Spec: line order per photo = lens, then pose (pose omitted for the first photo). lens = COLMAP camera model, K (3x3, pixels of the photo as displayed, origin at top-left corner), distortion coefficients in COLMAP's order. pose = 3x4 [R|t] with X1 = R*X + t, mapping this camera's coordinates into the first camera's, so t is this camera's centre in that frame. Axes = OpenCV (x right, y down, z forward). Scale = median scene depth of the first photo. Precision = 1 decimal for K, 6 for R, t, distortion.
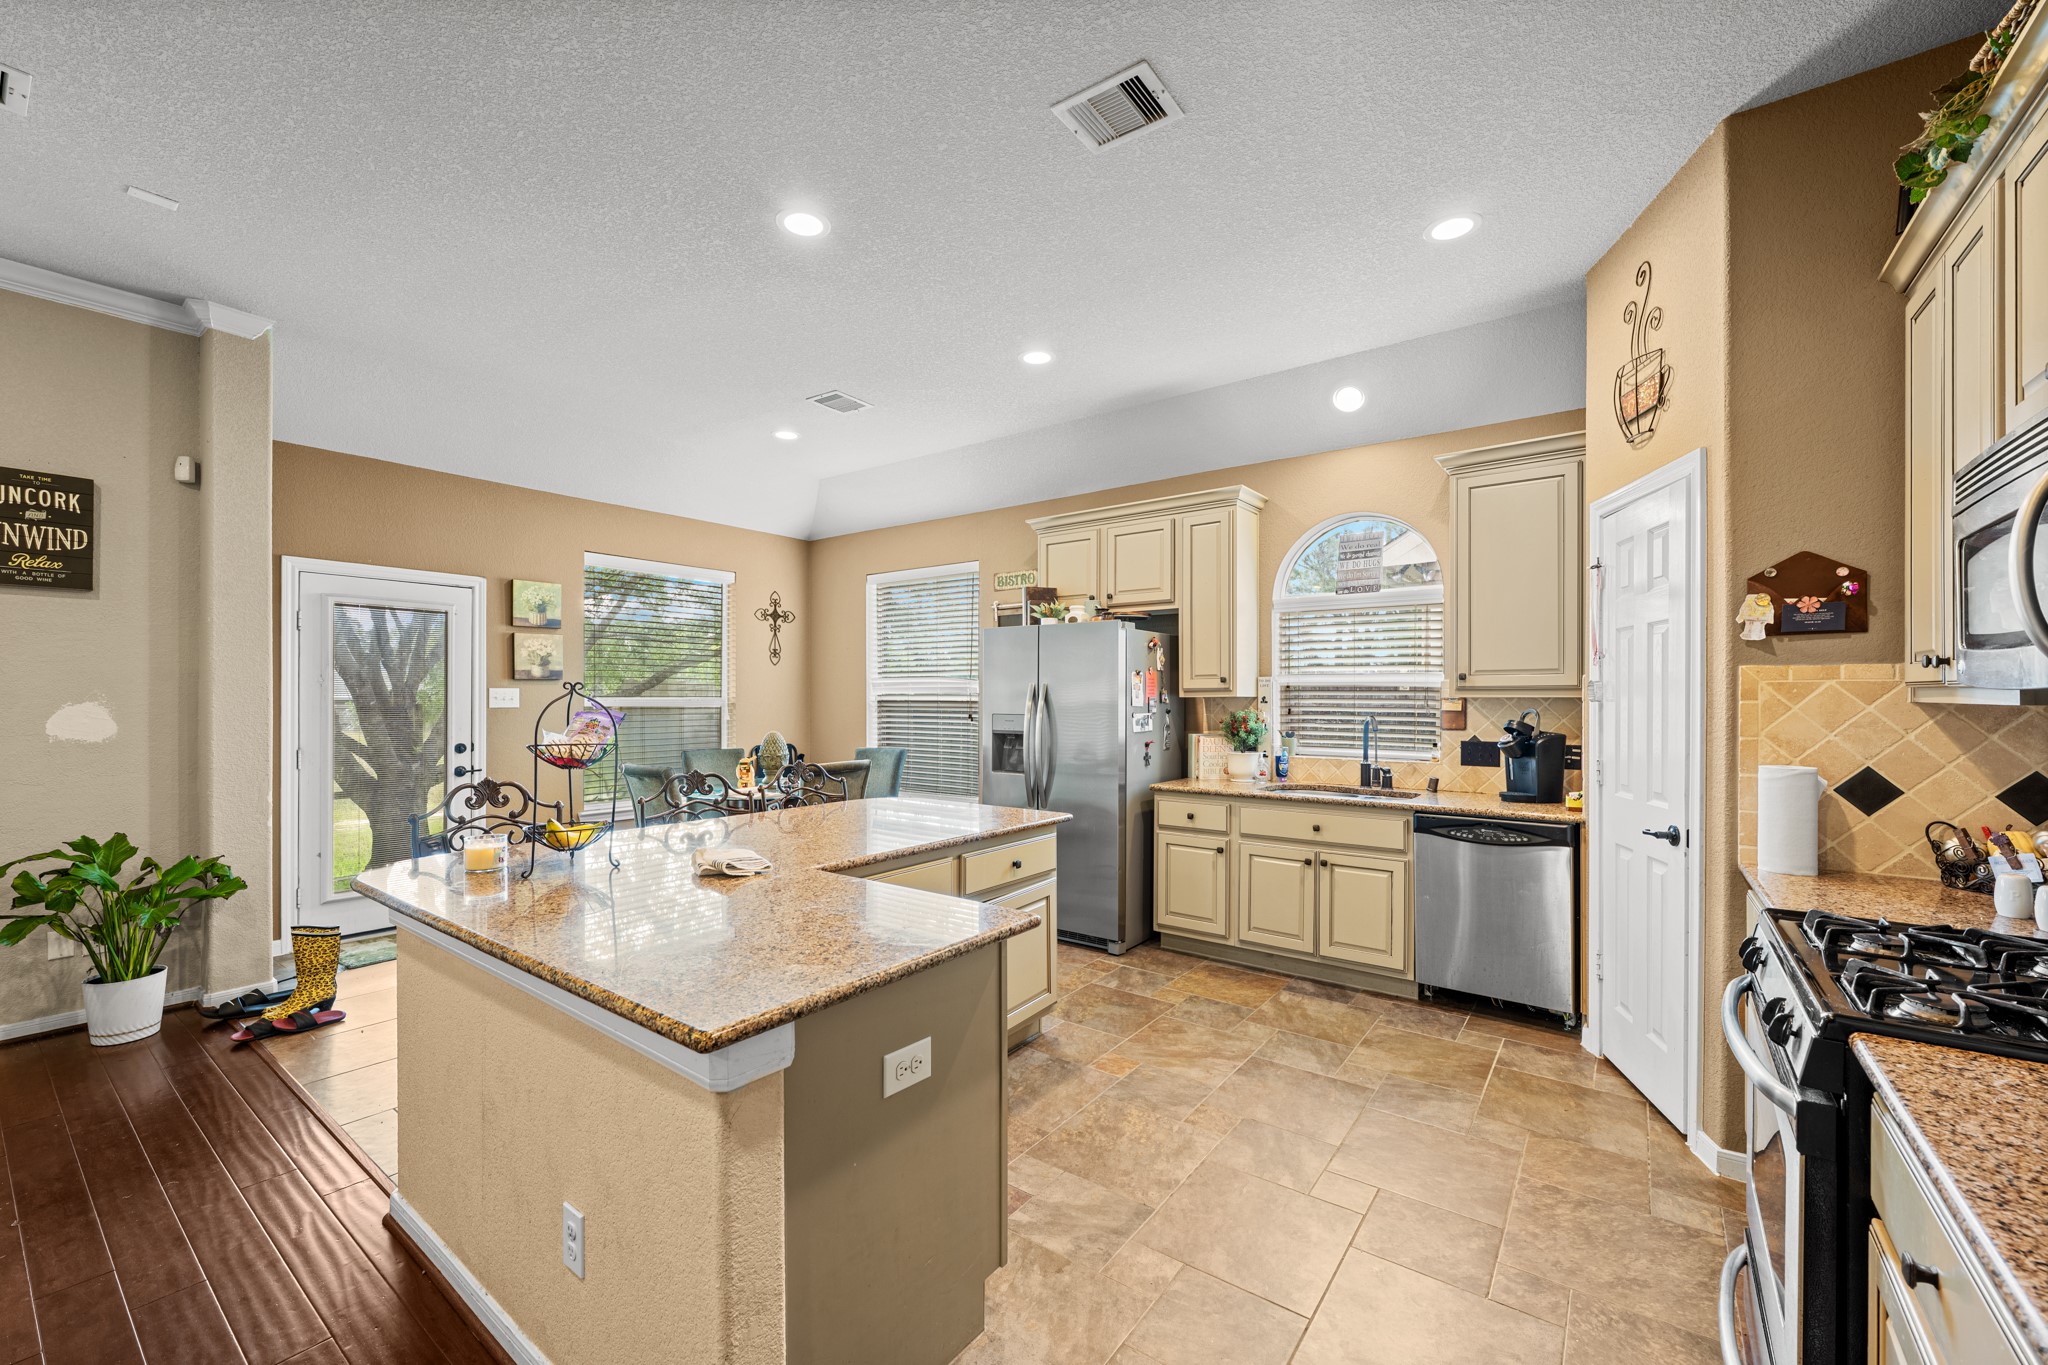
lens RADIAL K [[818.0, 0, 1021.6], [0, 818.0, 698.3], [0, 0, 1]] dist [0.000598, -0.000309]
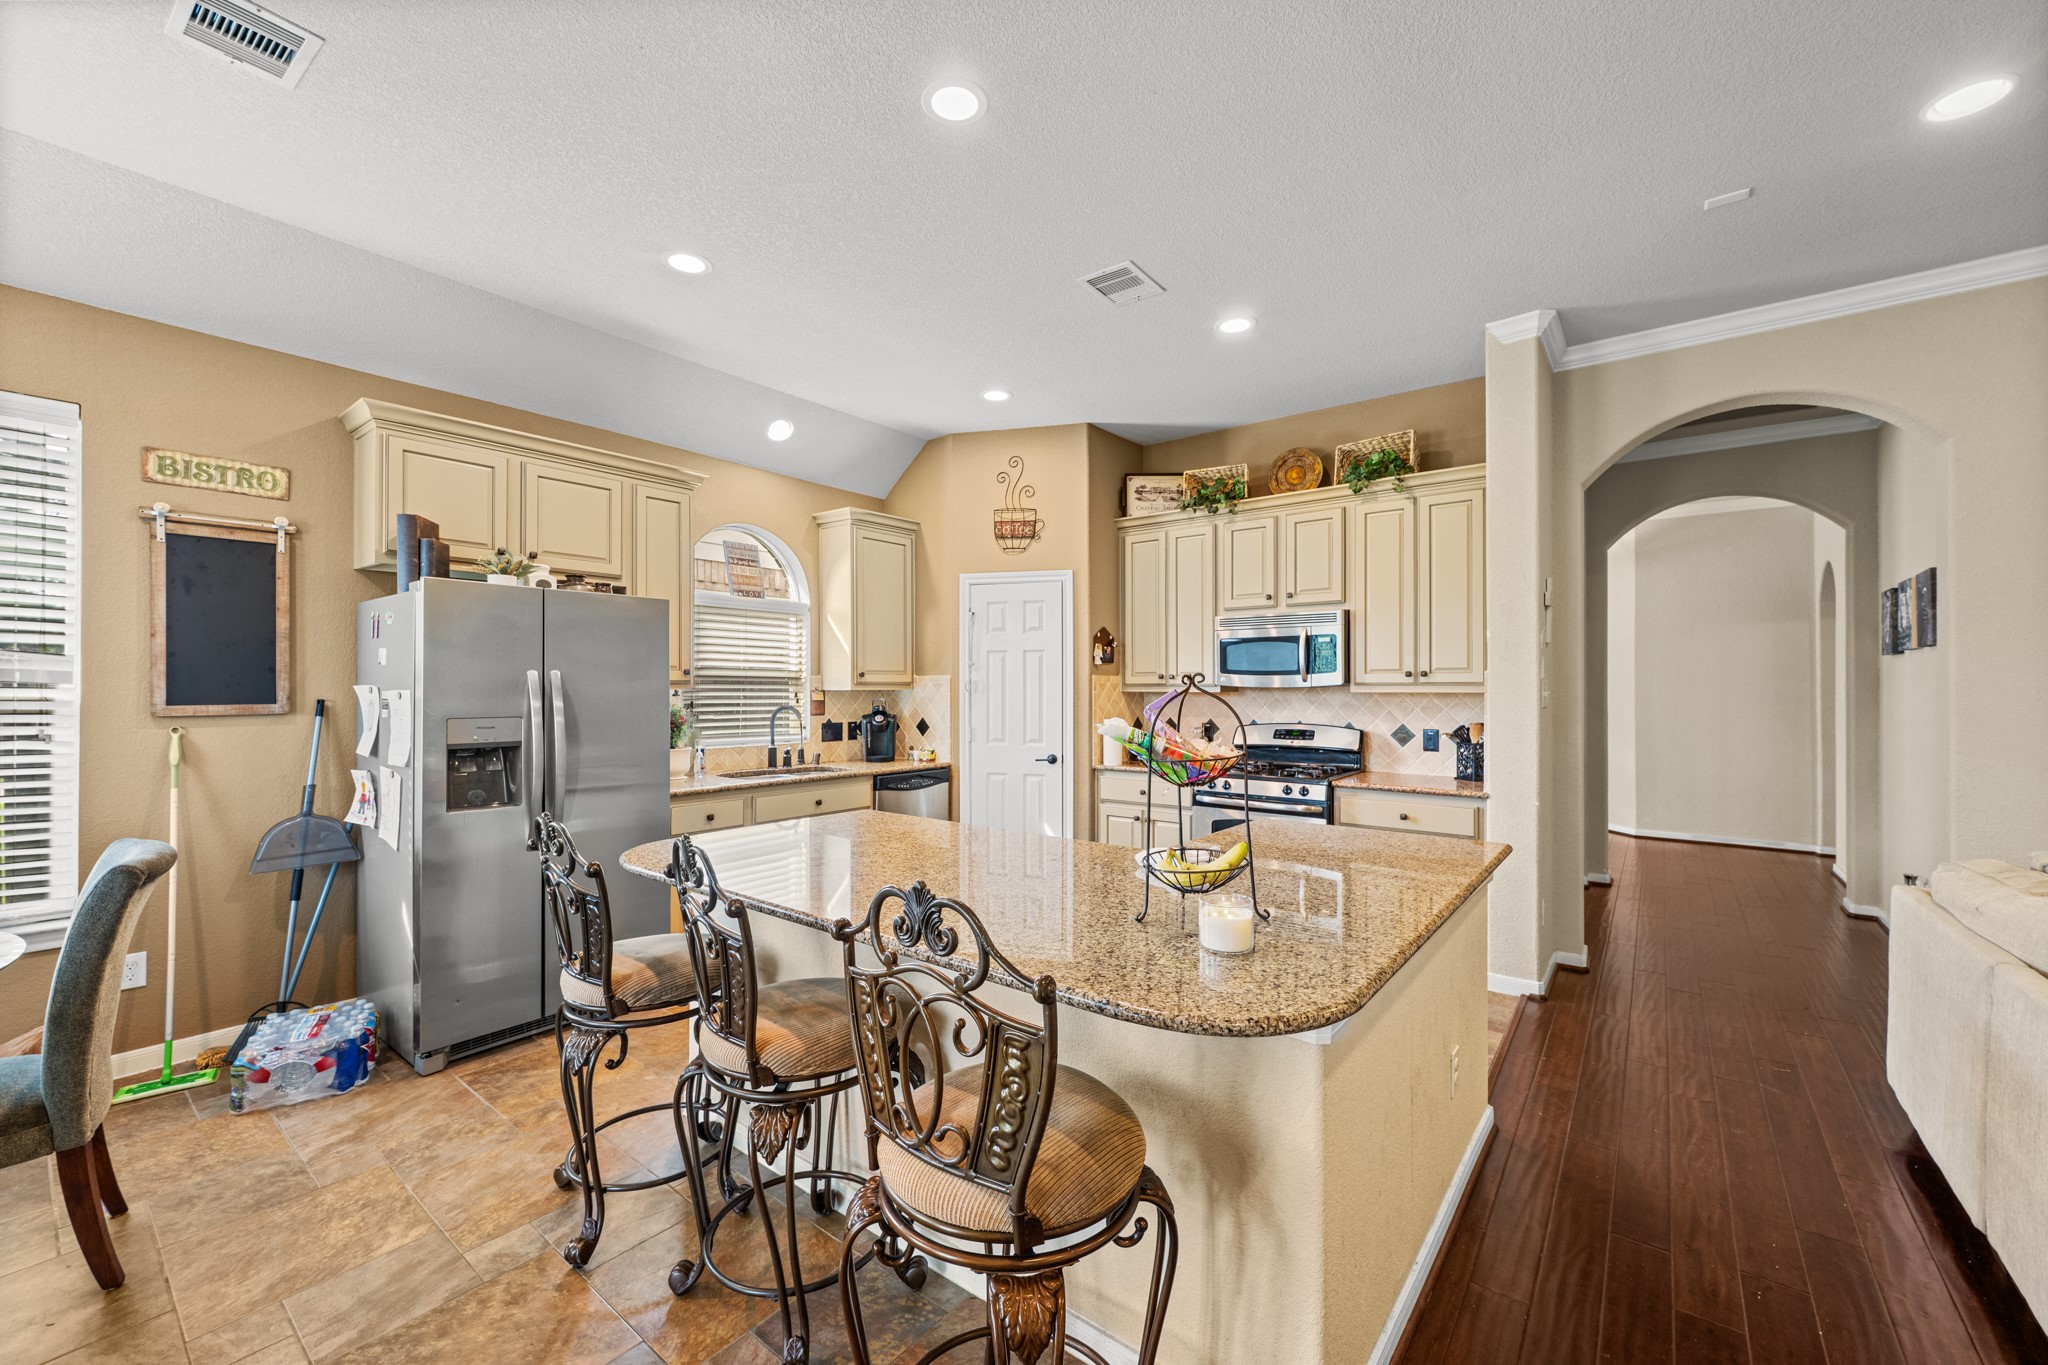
lens RADIAL K [[811.2, 0, 1026.6], [0, 811.2, 682.7], [0, 0, 1]] dist [0.001037, -0.000477]
pose [[0.023407, 0.005276, 0.999712, -0.884907], [0.001717, 0.999984, -0.005318, -0.006075], [-0.999725, 0.001841, 0.023397, 0.762893]]
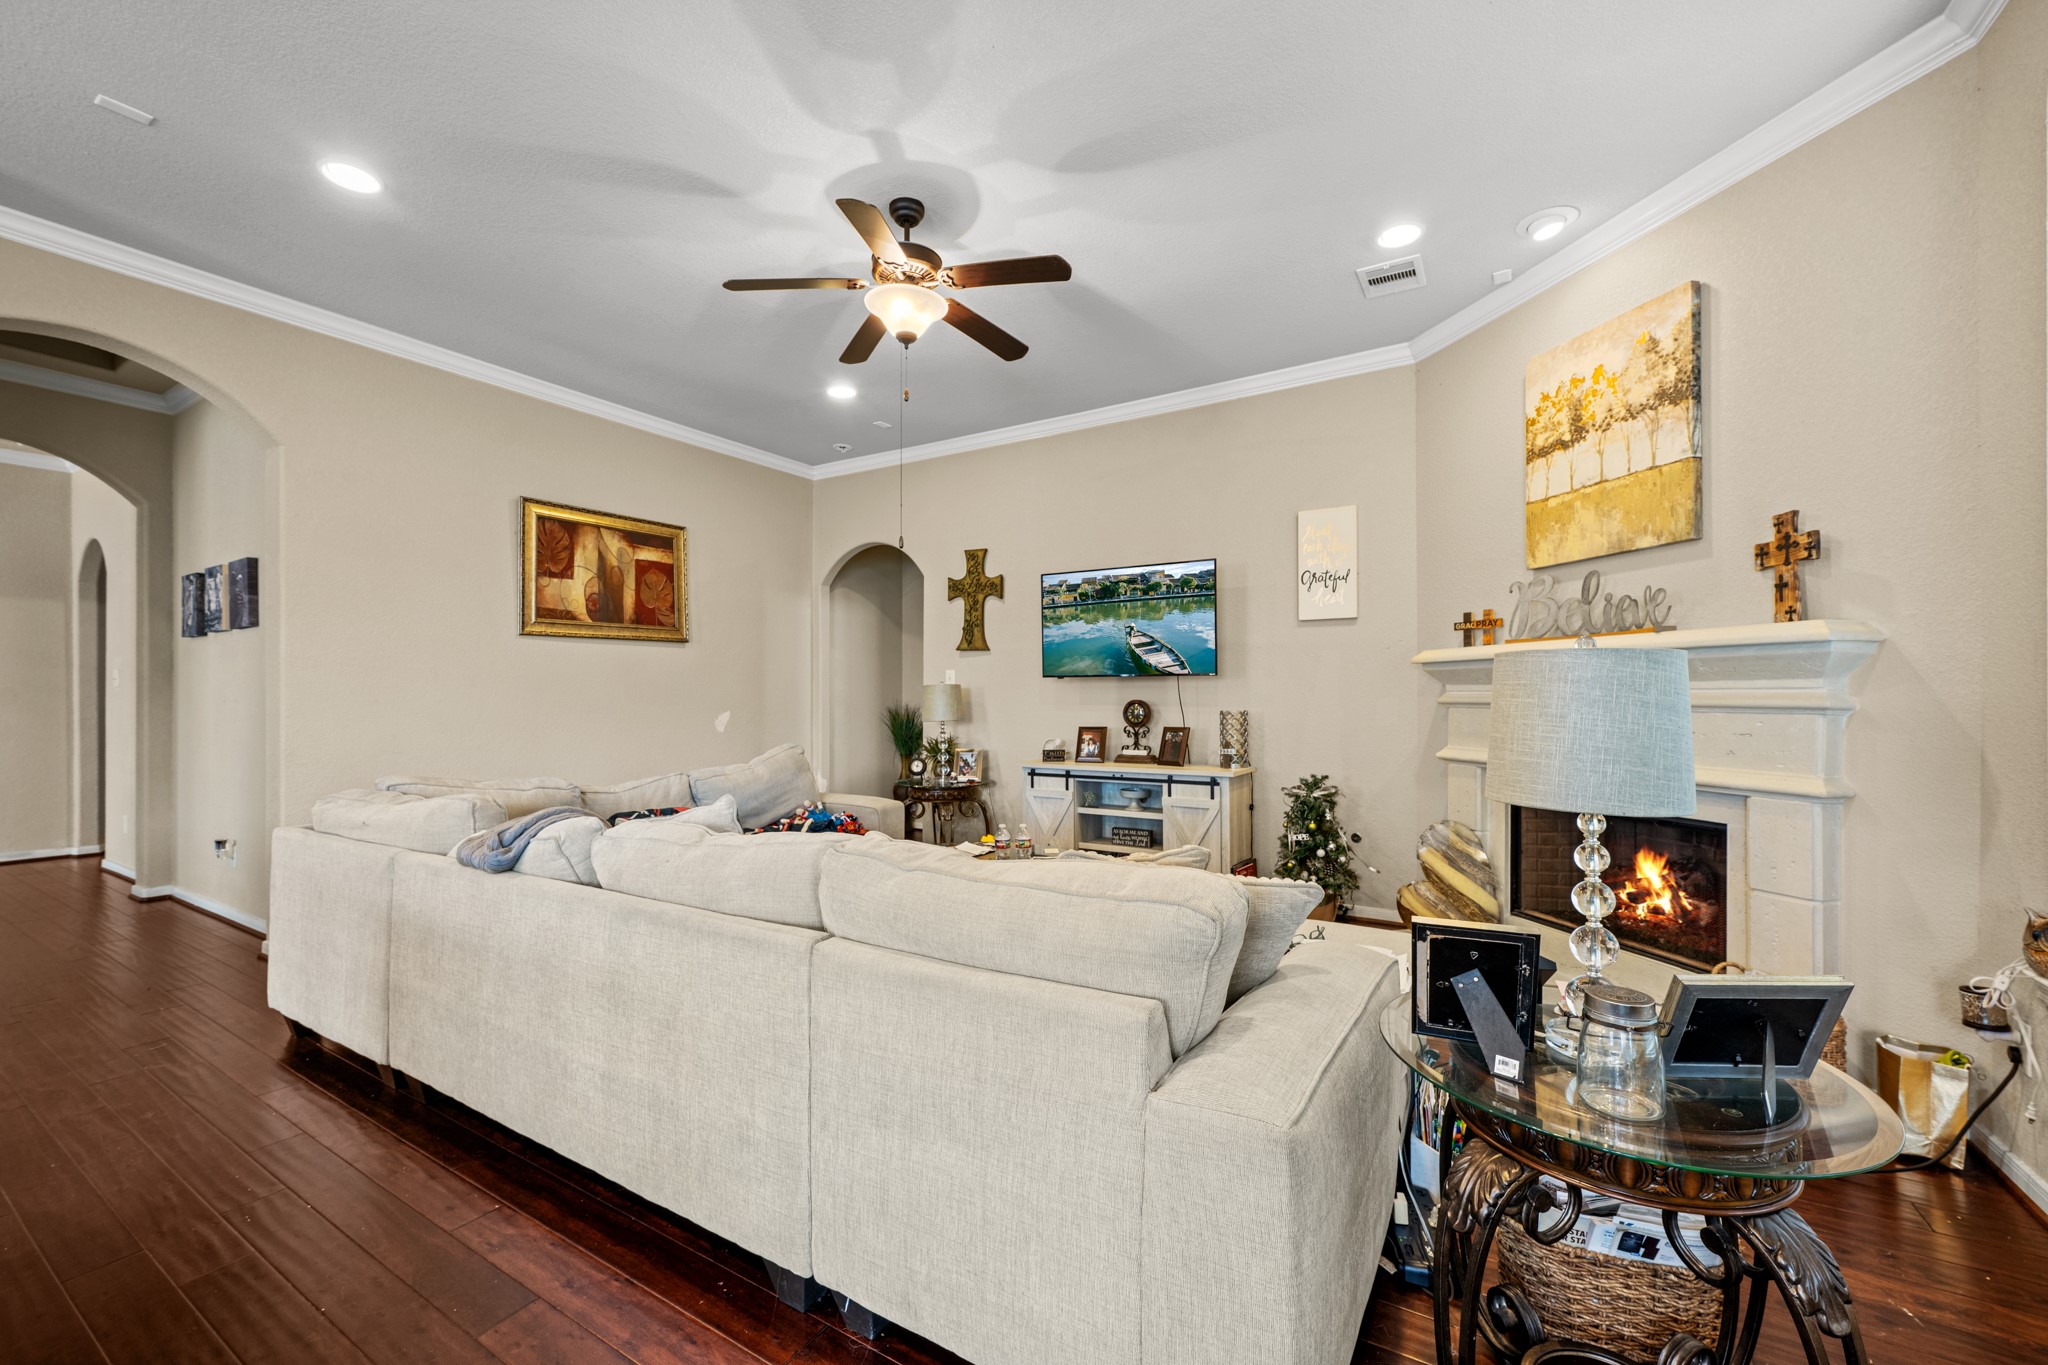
lens RADIAL K [[814.3, 0, 1025.3], [0, 814.3, 690.1], [0, 0, 1]] dist [0.001519, 0.000074]
pose [[-0.995796, 0.001122, -0.091590, -0.811712], [0.001300, 0.999997, -0.001877, 0.038347], [0.091588, -0.001988, -0.995795, 0.892030]]
